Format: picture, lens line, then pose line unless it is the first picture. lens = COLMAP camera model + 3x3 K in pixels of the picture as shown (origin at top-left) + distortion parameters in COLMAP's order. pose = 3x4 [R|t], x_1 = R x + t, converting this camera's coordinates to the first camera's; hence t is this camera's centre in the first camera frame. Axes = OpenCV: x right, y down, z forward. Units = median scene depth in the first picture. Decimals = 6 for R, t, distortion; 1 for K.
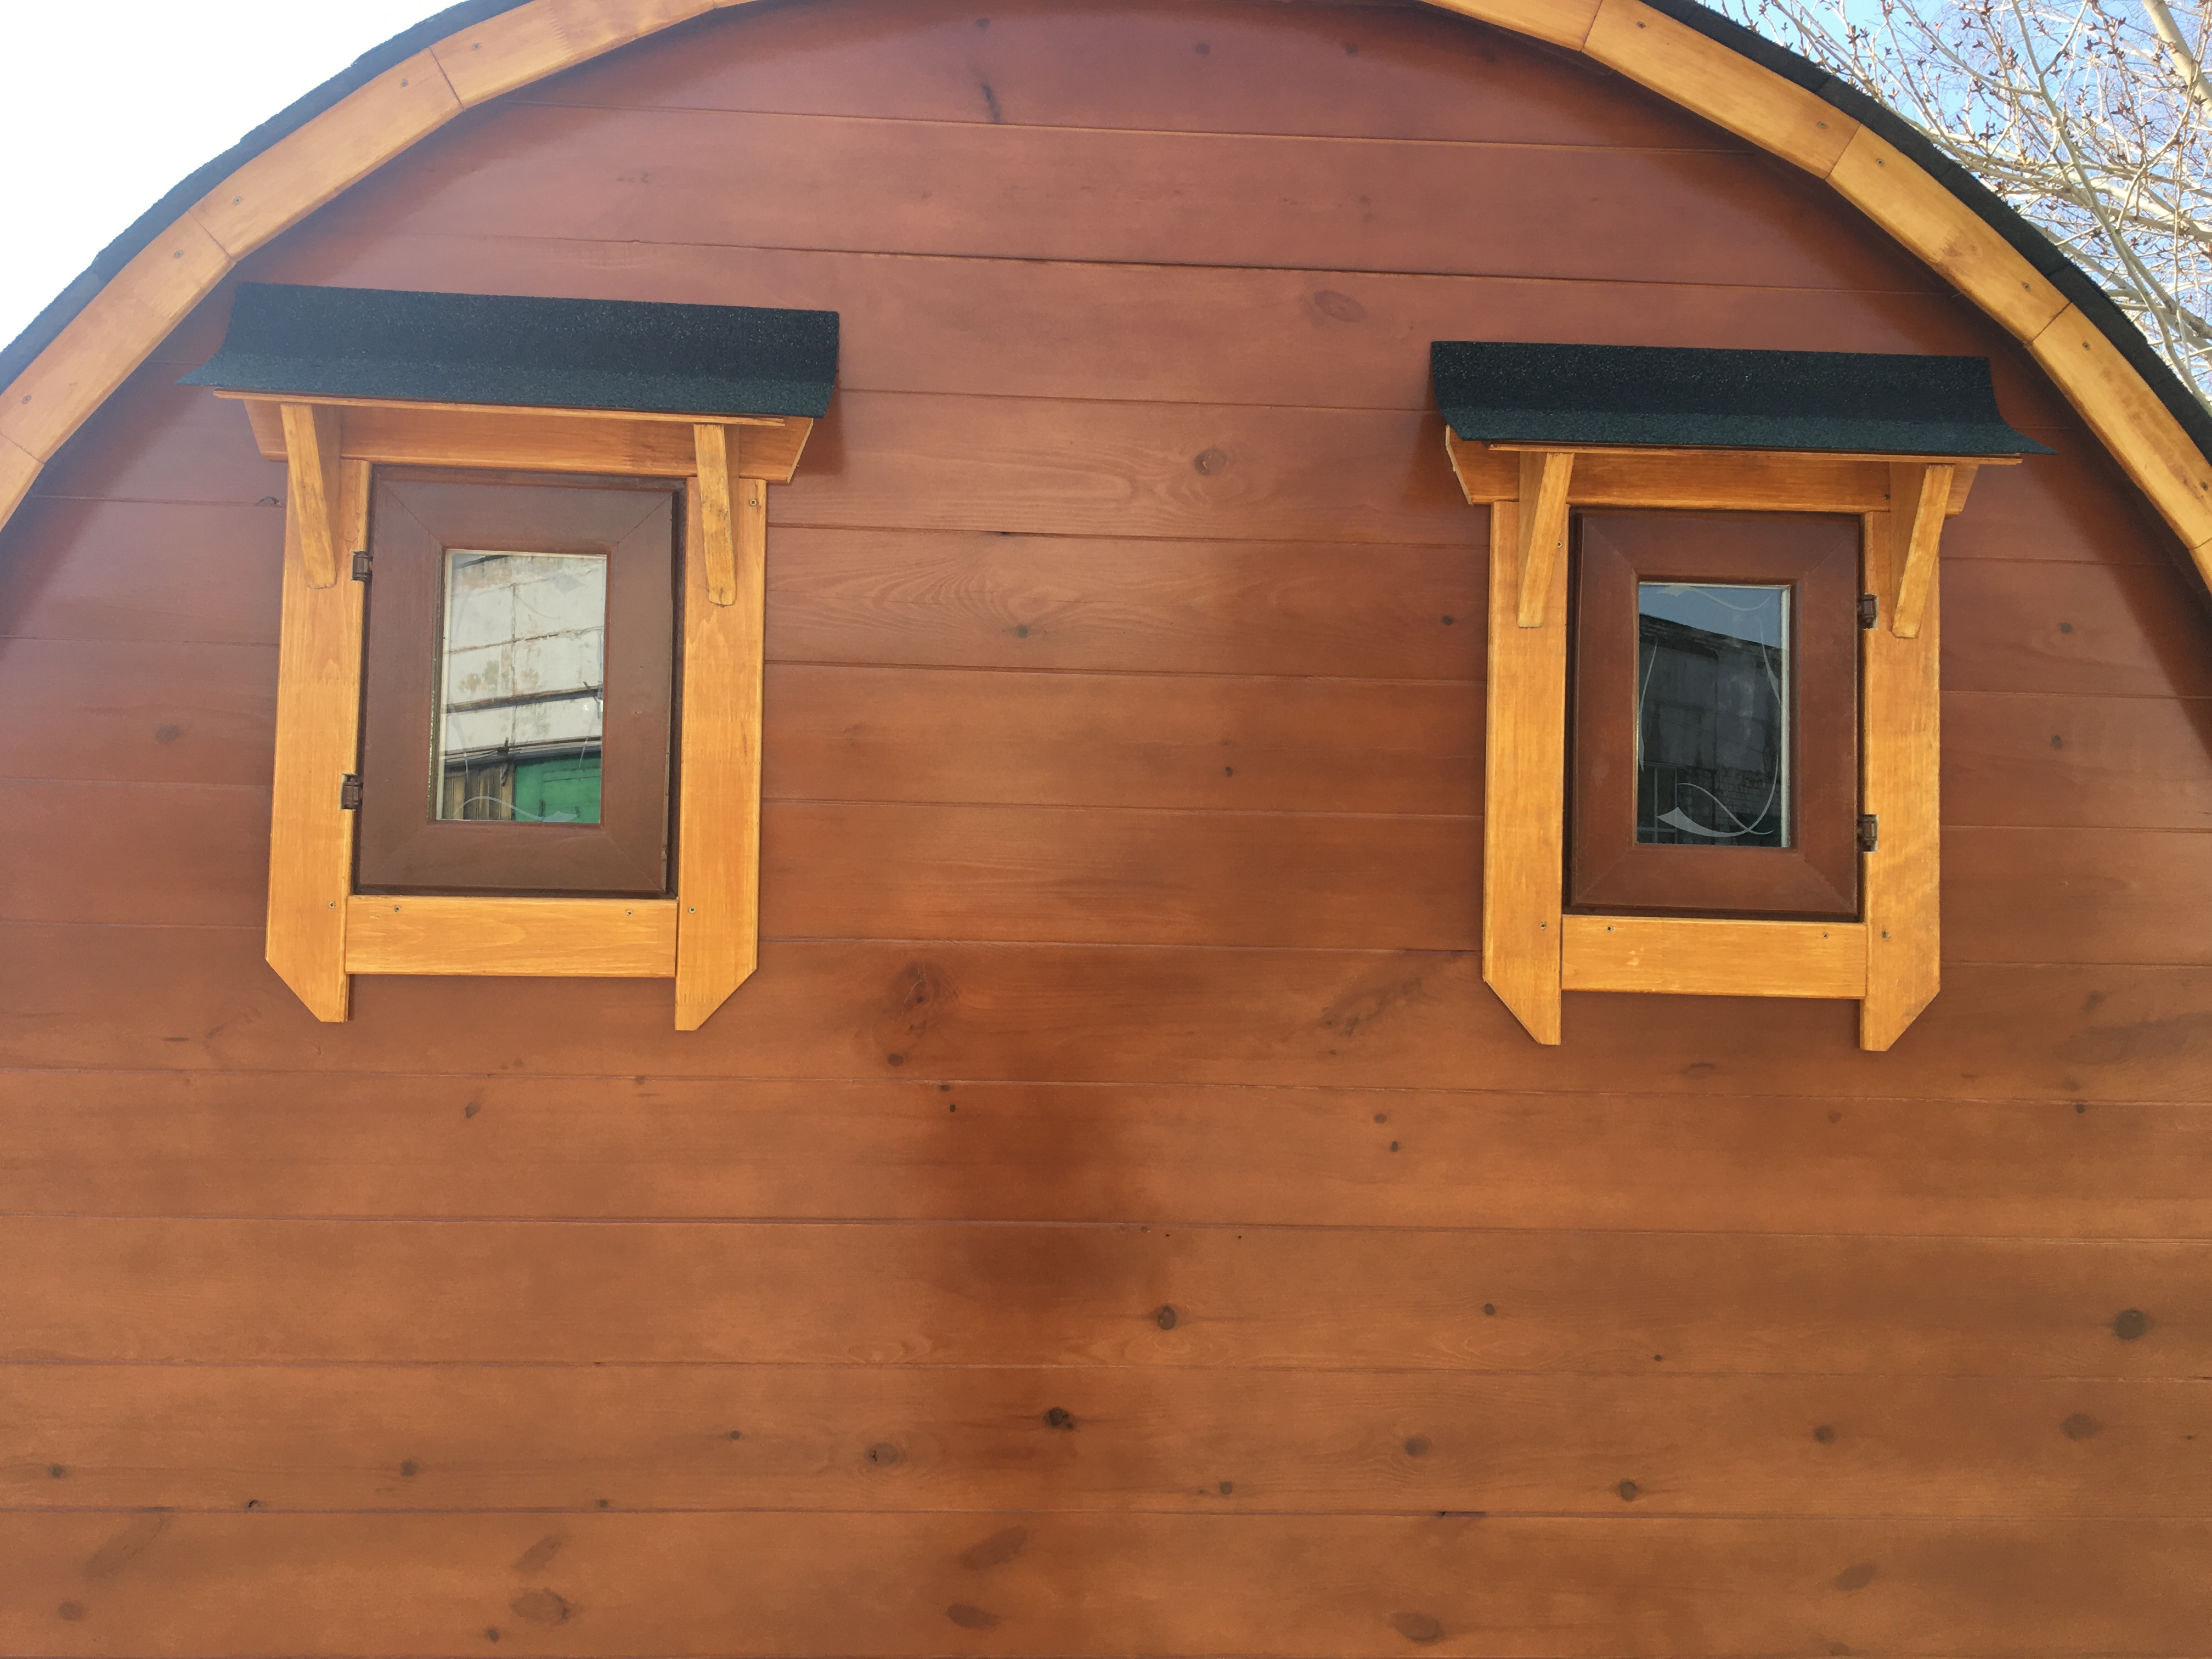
lens RADIAL K [[1849.0, 0, 1088.3], [0, 1849.0, 811.1], [0, 0, 1]] dist [0.081204, -0.112226]
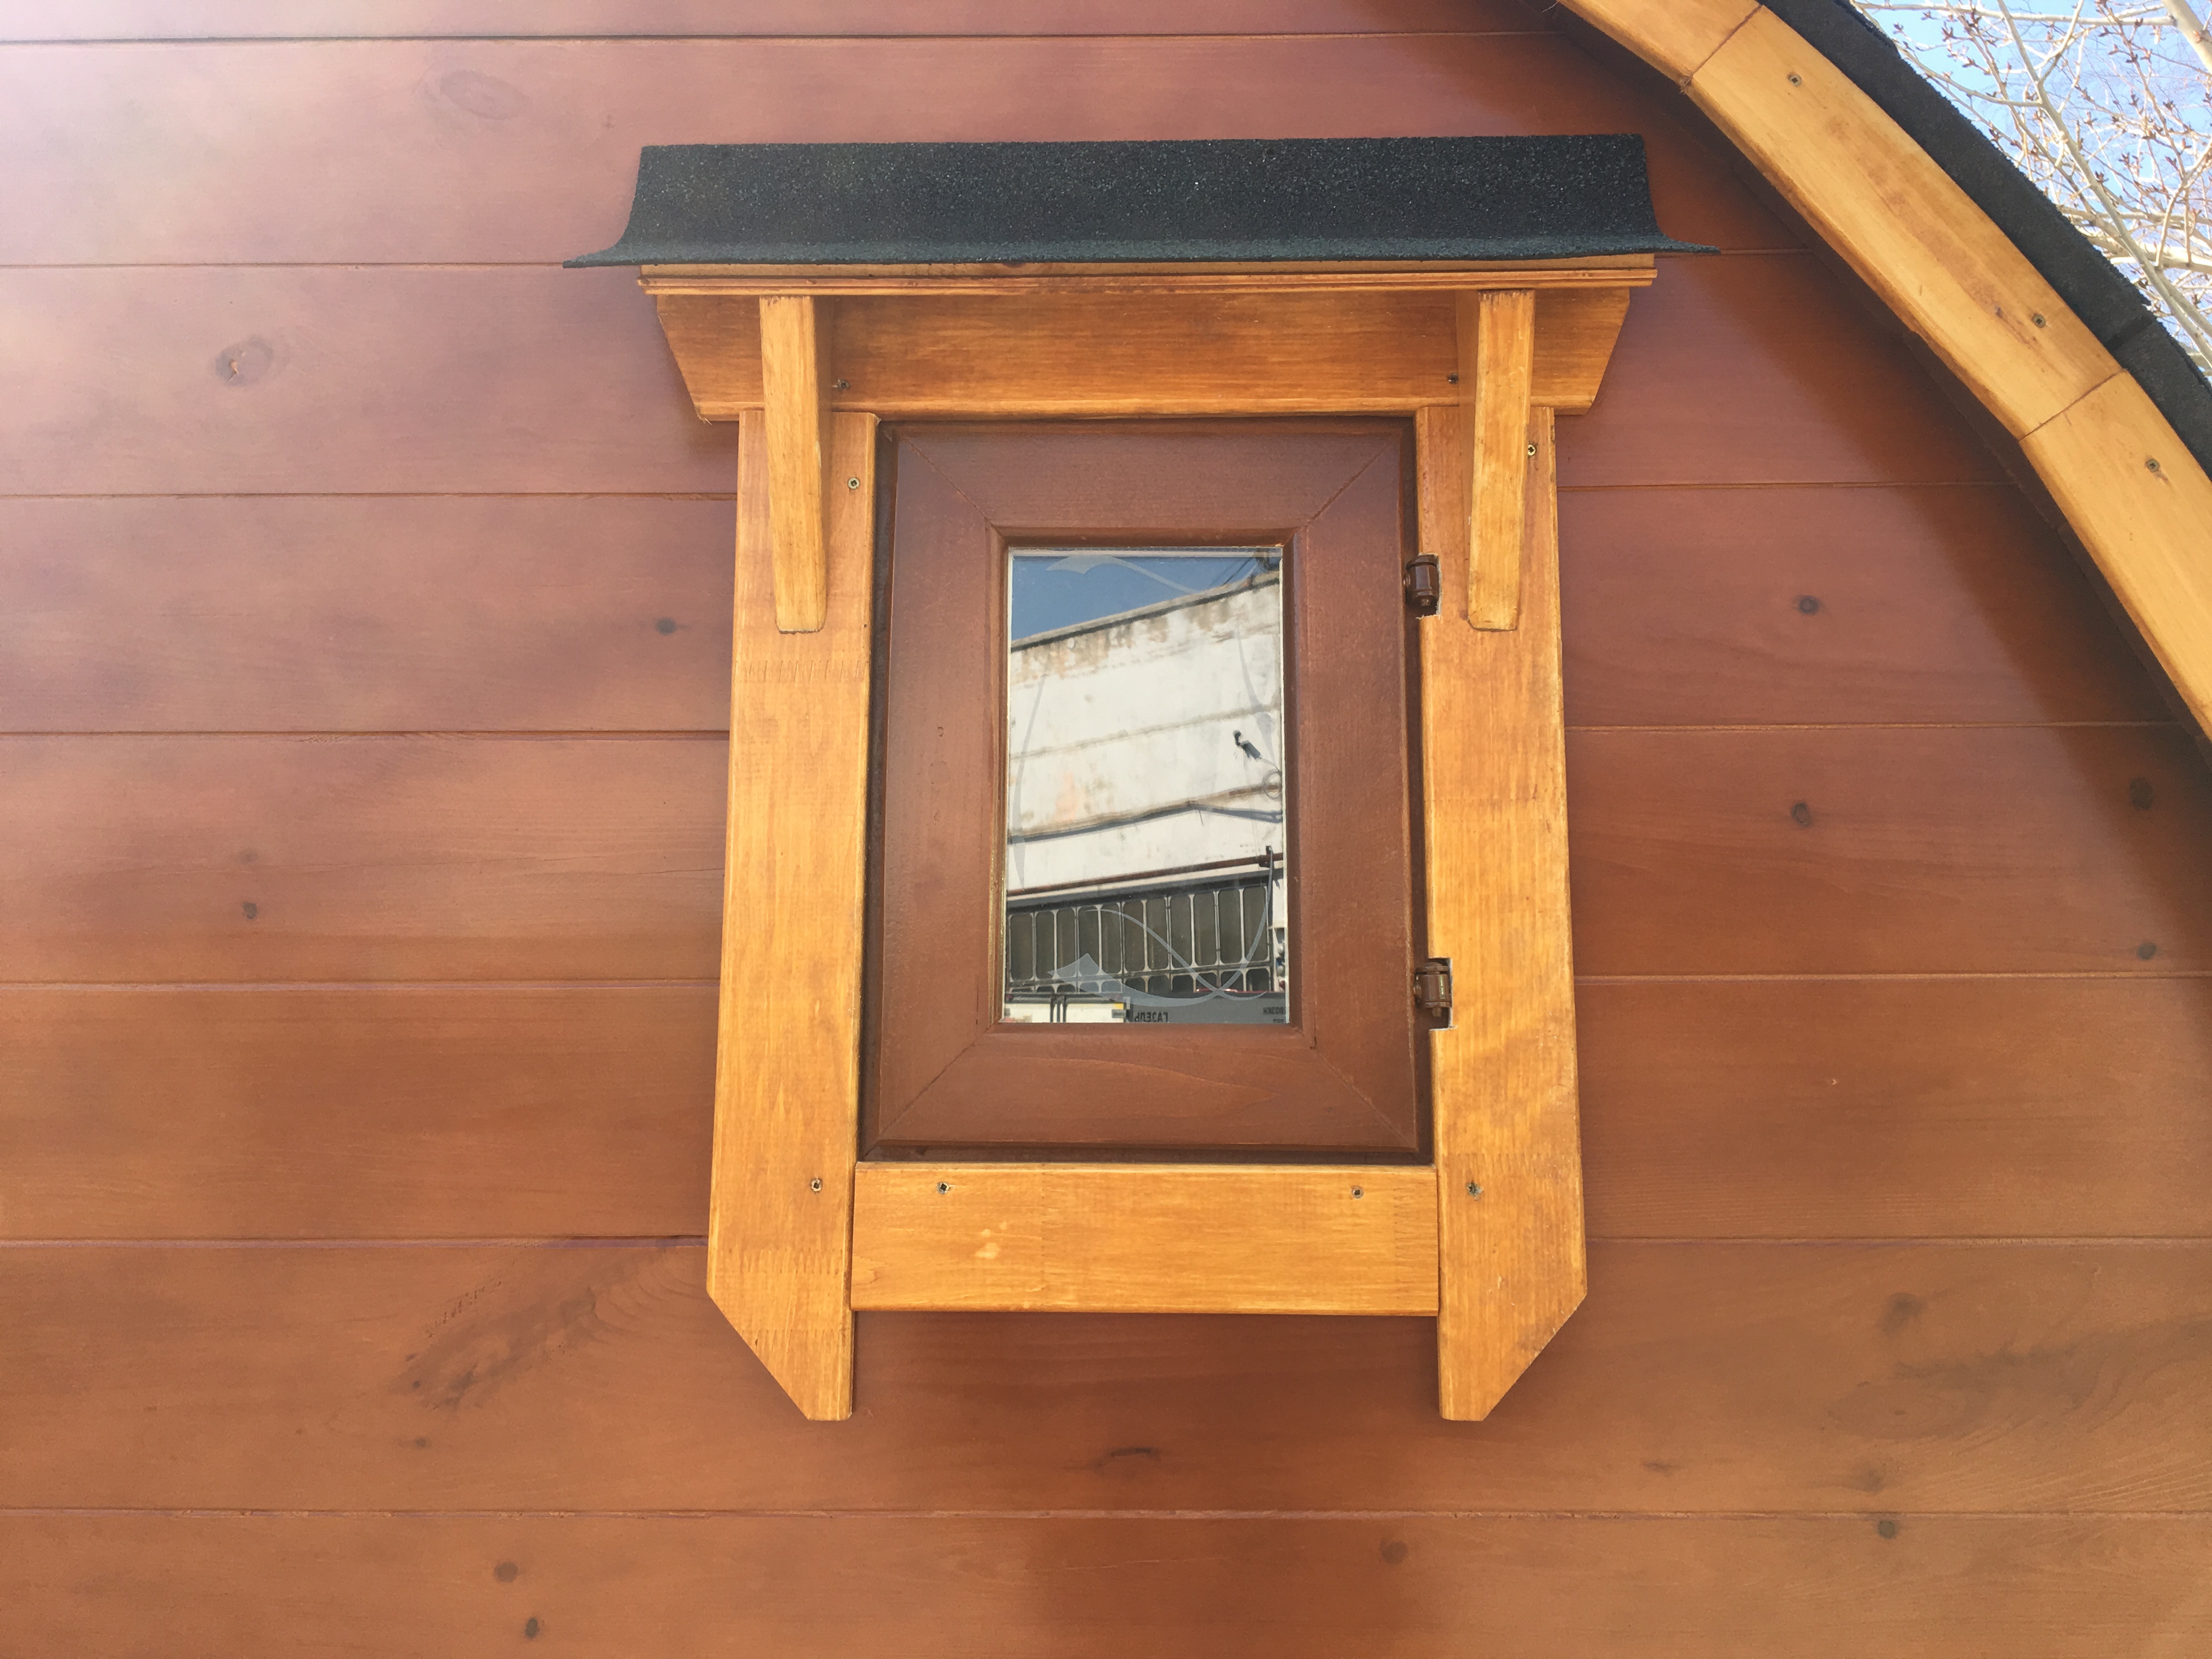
lens RADIAL K [[1849.0, 0, 1092.5], [0, 1849.0, 823.1], [0, 0, 1]] dist [0.081204, -0.112226]
pose [[0.997269, -0.031177, -0.066952, 0.359835], [0.024626, 0.995025, -0.096529, 0.012183], [0.069628, 0.094616, 0.993076, 0.469649]]
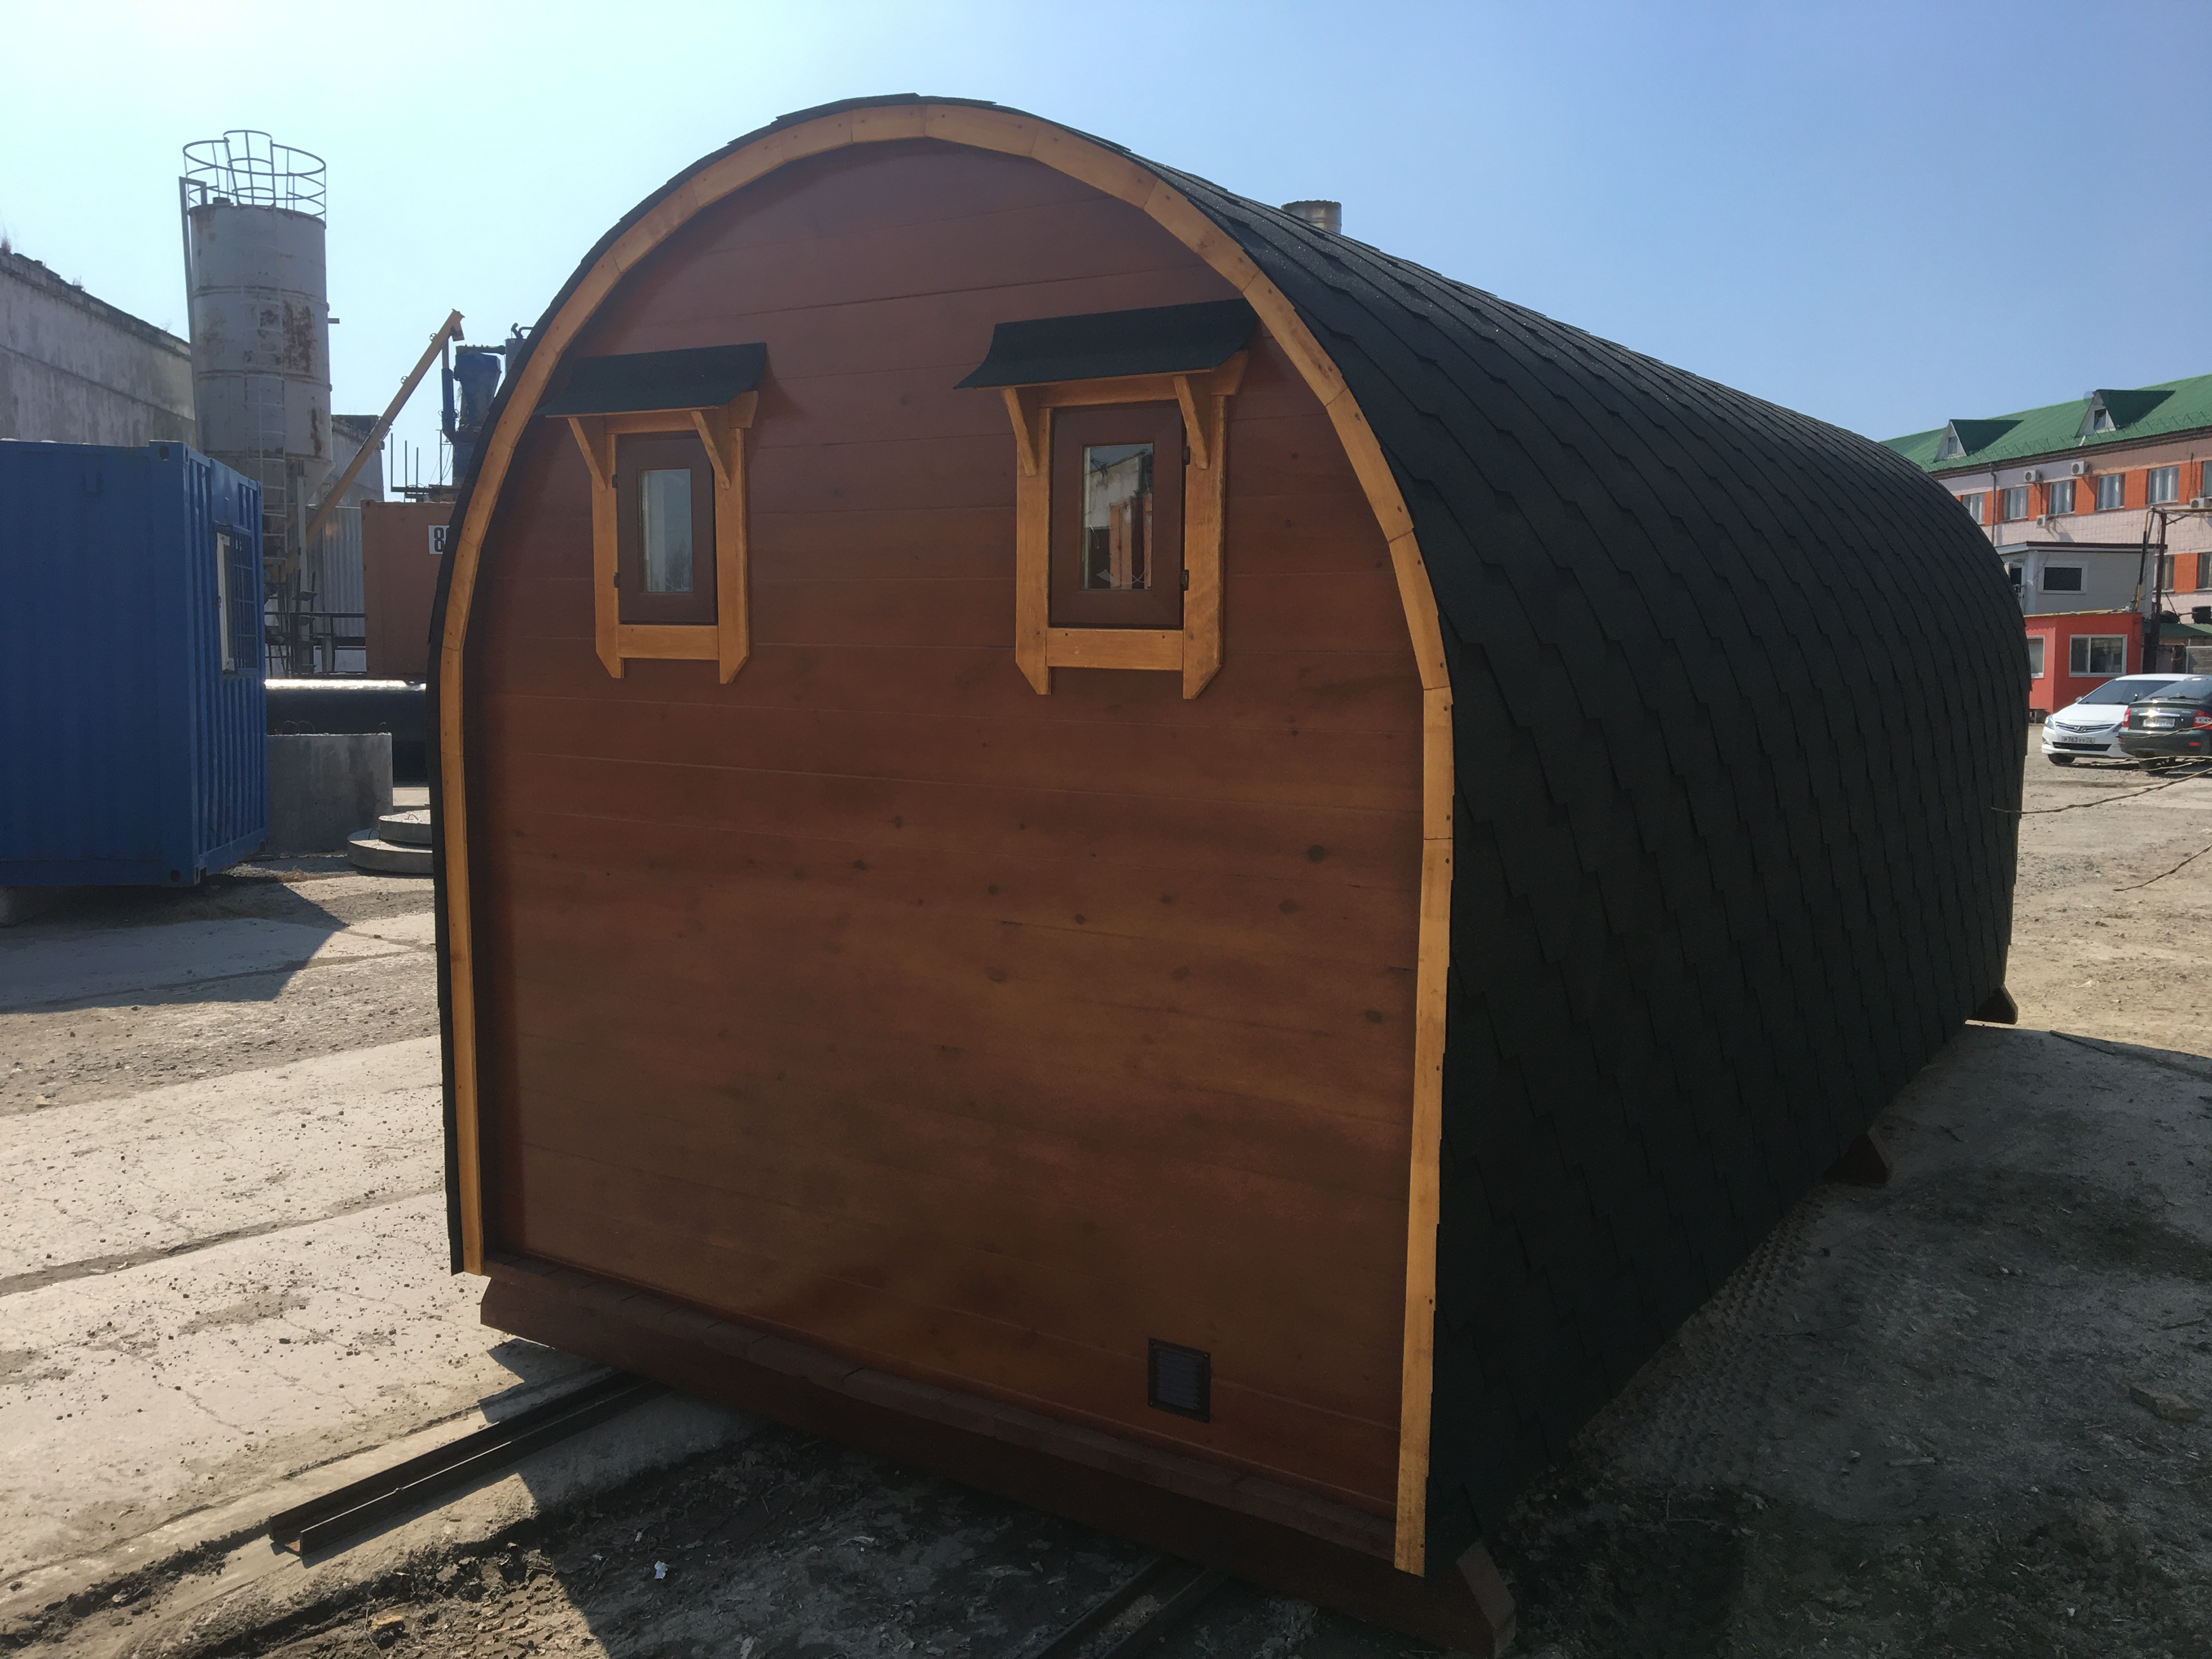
lens RADIAL K [[1849.0, 0, 1130.0], [0, 1849.0, 829.4], [0, 0, 1]] dist [0.081204, -0.112226]
pose [[0.809483, 0.051087, -0.584917, 1.456601], [0.038064, 0.989546, 0.139105, -0.001081], [0.585909, -0.134868, 0.799076, -0.514593]]
